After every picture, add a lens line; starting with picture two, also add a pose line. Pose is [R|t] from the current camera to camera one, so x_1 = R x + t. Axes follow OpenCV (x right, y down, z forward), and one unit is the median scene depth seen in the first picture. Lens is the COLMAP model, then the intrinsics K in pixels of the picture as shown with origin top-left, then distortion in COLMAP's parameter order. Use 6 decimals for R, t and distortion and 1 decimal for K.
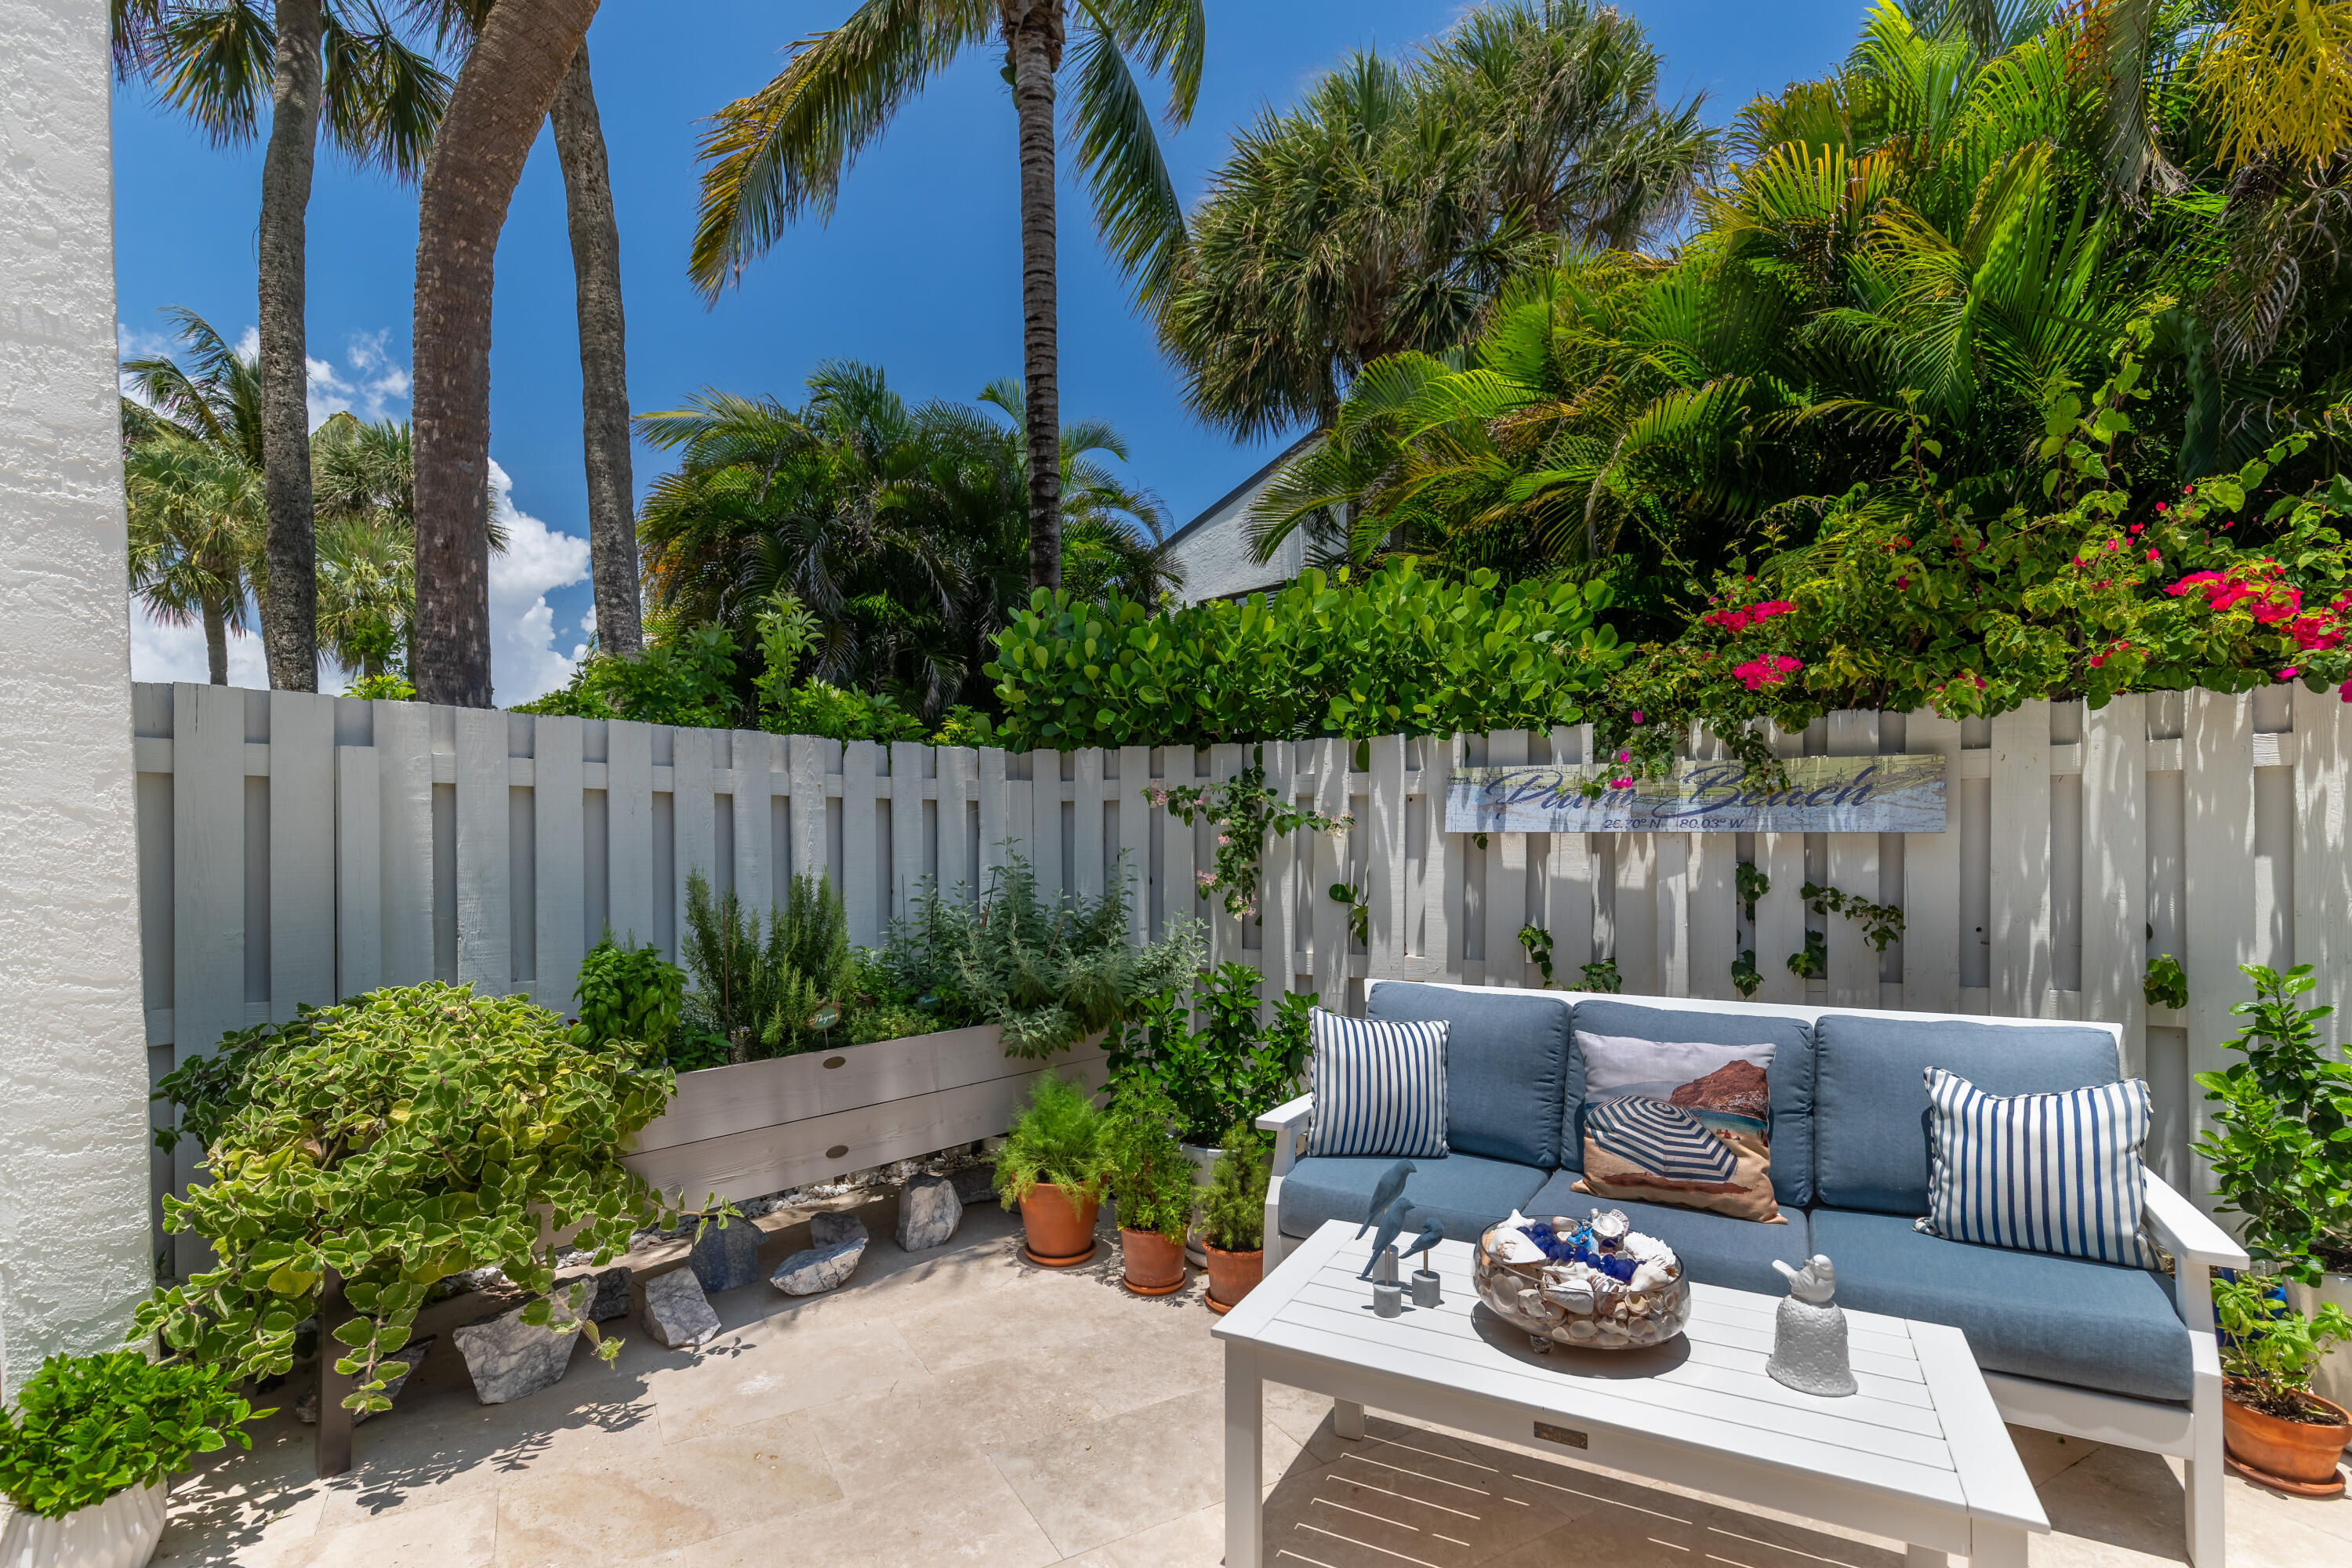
lens RADIAL K [[1090.5, 0, 1178.8], [0, 1090.5, 864.5], [0, 0, 1]] dist [0.019108, -0.011776]
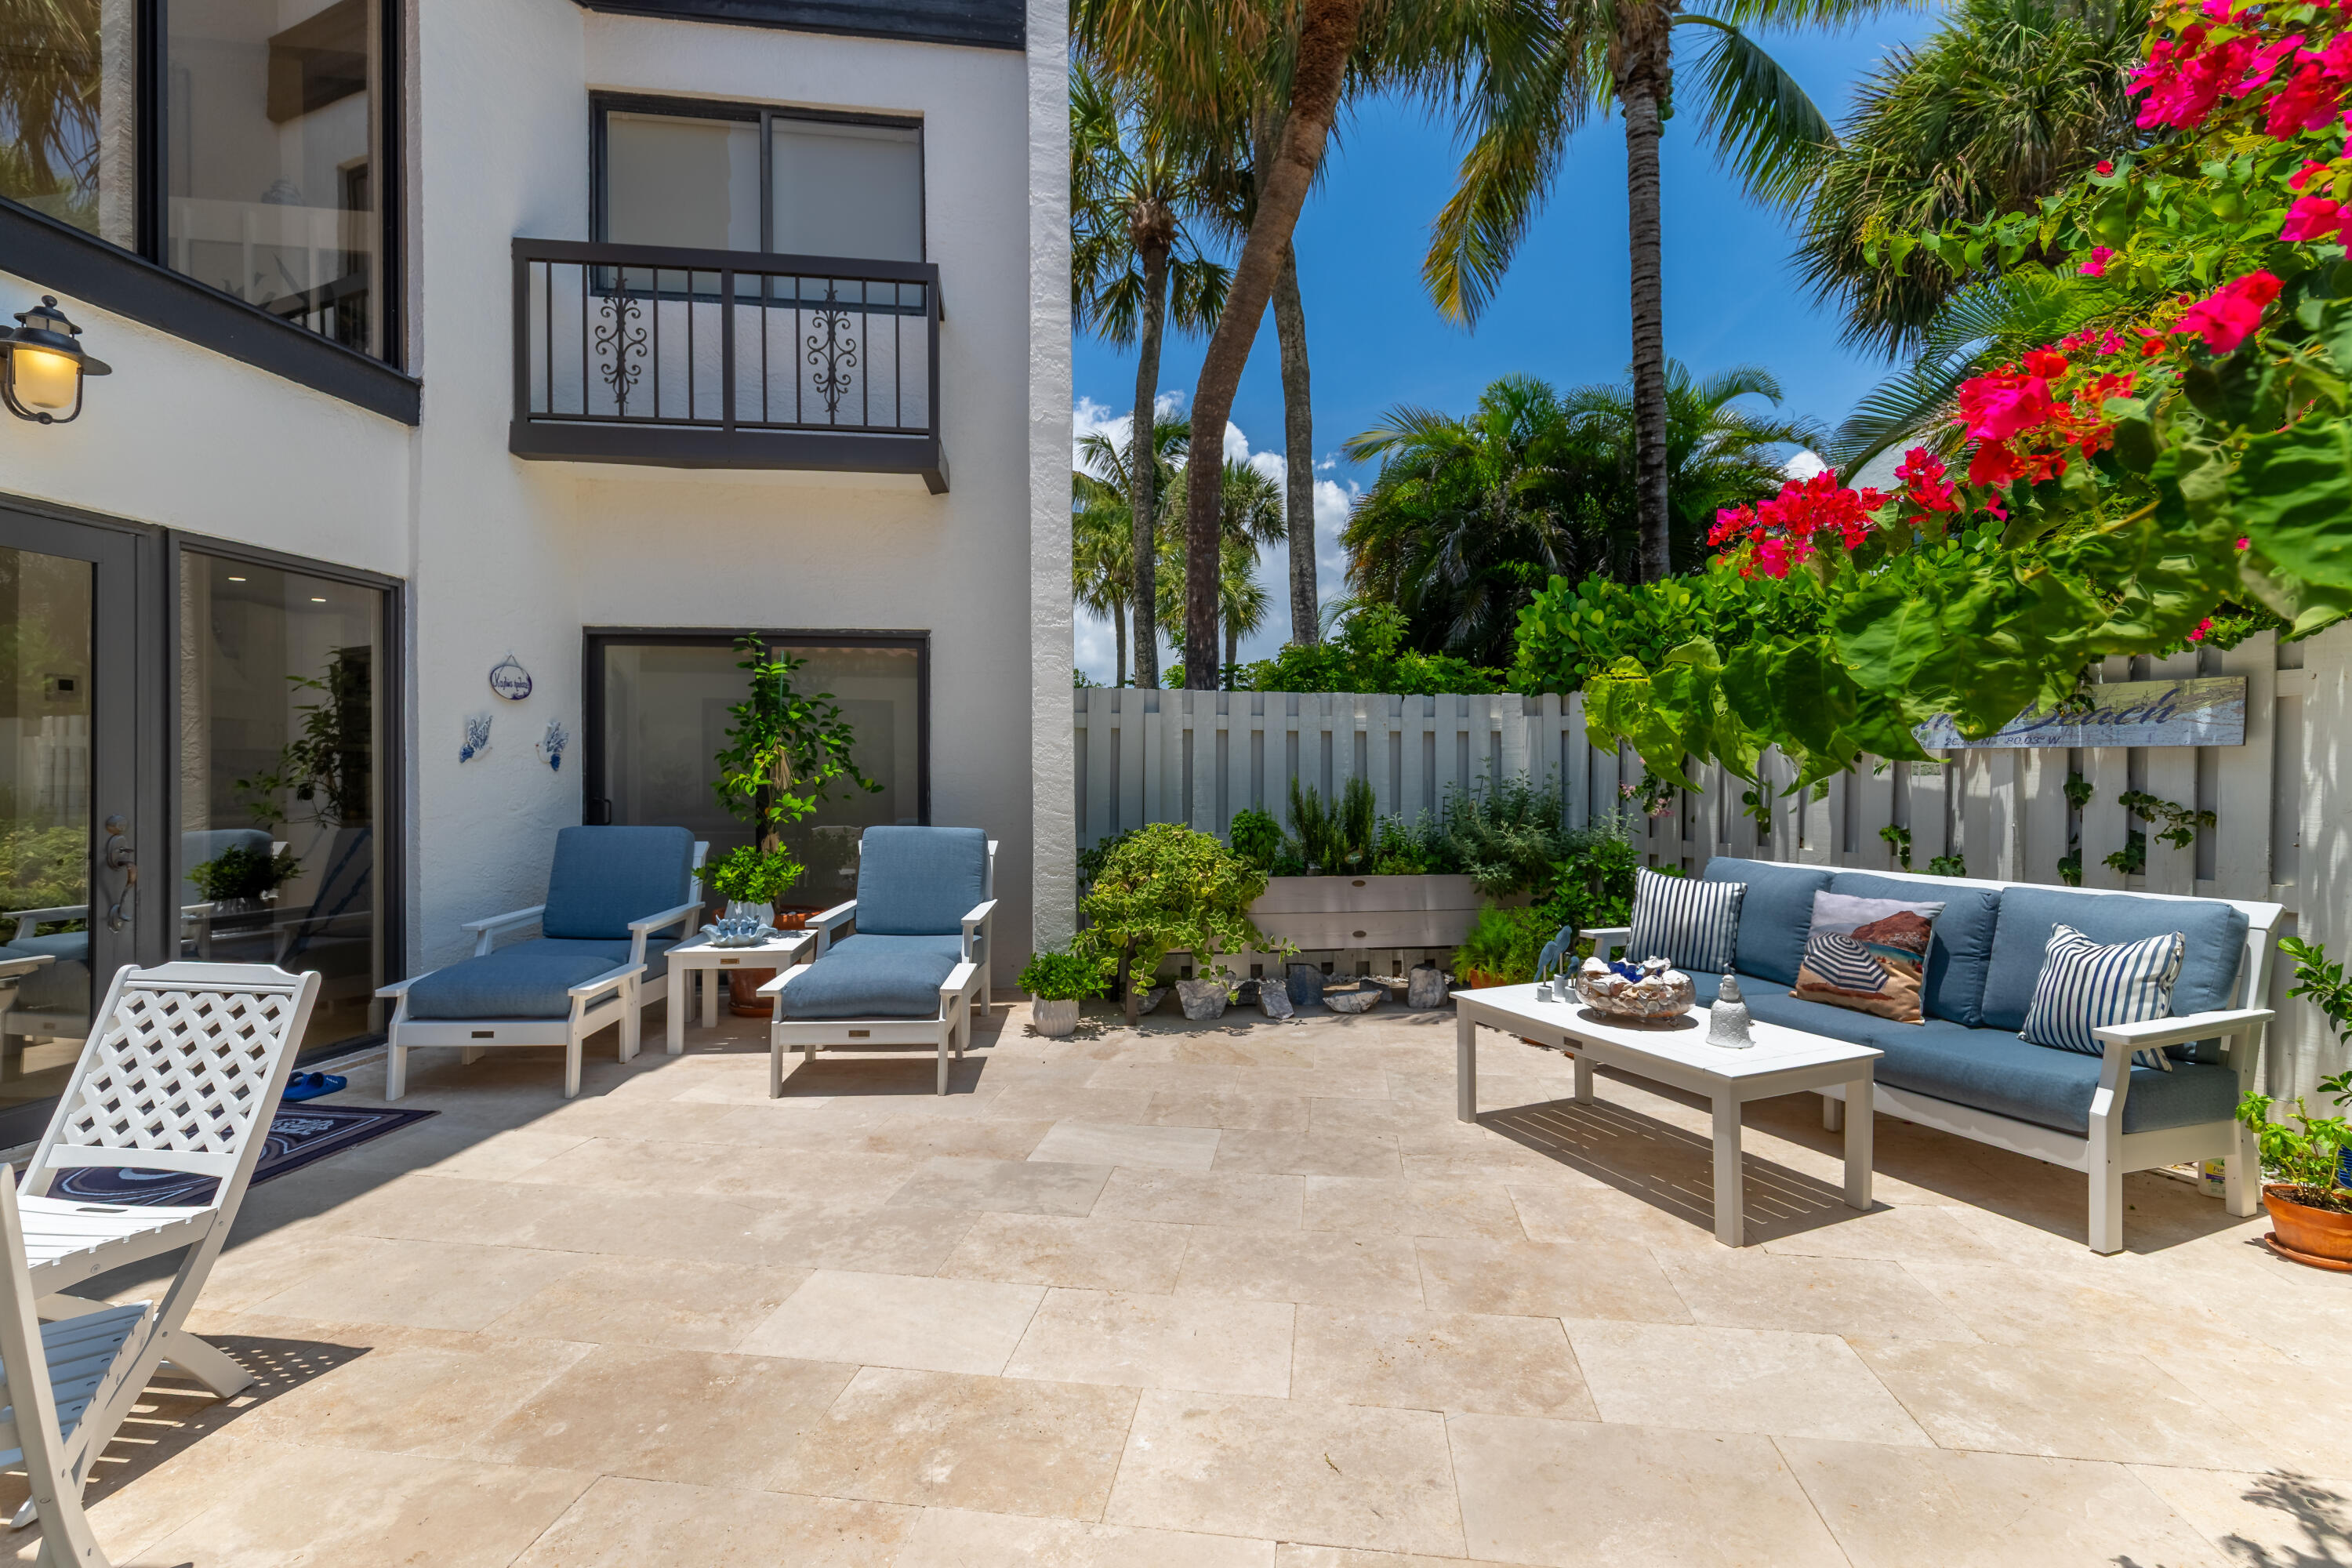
lens RADIAL K [[1085.8, 0, 1194.7], [0, 1085.8, 764.8], [0, 0, 1]] dist [-0.000310, 0.000037]
pose [[0.793203, -0.000469, -0.608957, 0.570104], [-0.014260, 0.999711, -0.019344, 0.029561], [0.608791, 0.024028, 0.792967, -0.582777]]
